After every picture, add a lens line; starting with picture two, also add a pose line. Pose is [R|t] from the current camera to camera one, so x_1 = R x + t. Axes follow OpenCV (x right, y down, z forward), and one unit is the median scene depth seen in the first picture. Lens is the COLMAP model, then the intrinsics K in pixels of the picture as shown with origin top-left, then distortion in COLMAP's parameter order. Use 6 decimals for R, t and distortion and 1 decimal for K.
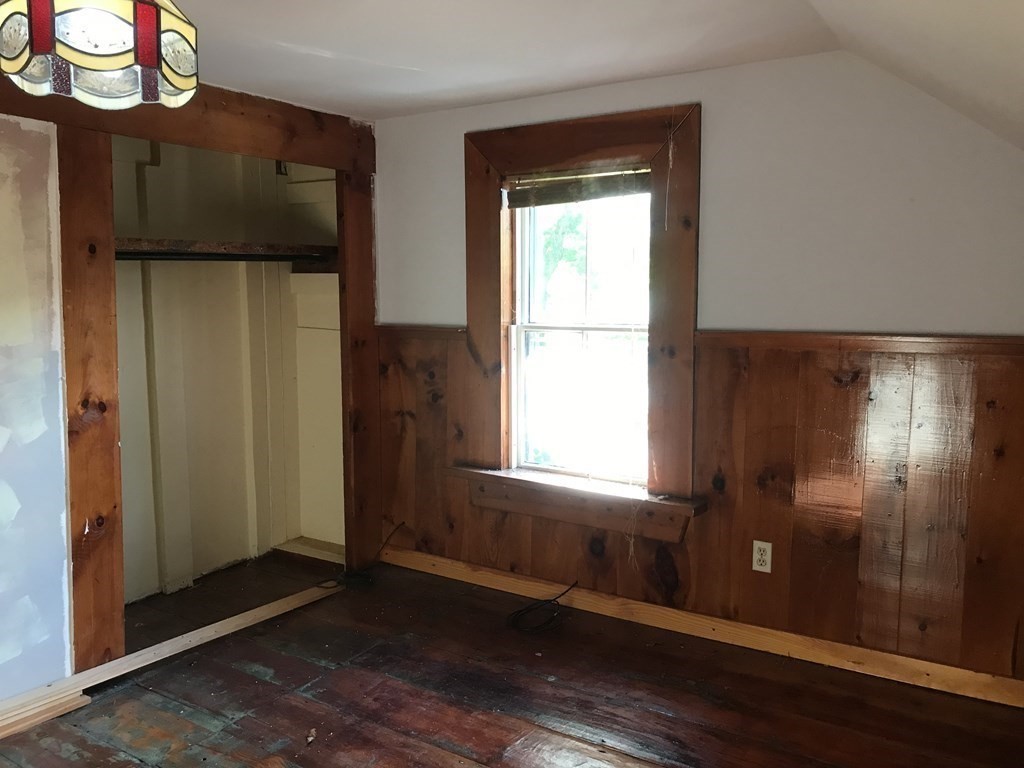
lens RADIAL K [[847.9, 0, 511.5], [0, 847.9, 385.7], [0, 0, 1]] dist [0.024148, -0.031534]
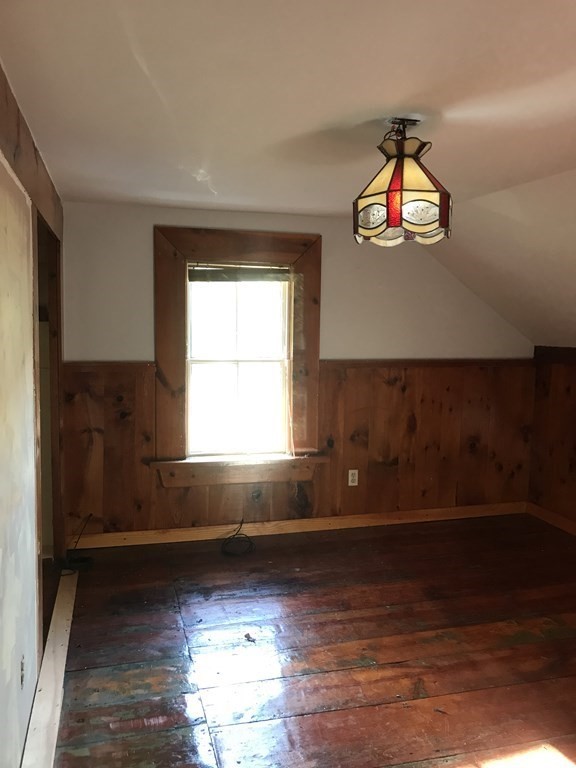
lens RADIAL K [[635.9, 0, 288.0], [0, 635.9, 380.9], [0, 0, 1]] dist [0.024148, -0.031534]
pose [[0.645799, -0.068865, 0.760396, -0.747995], [0.063394, 0.997322, 0.036483, -0.065855], [-0.760871, 0.024644, 0.648435, 0.157071]]
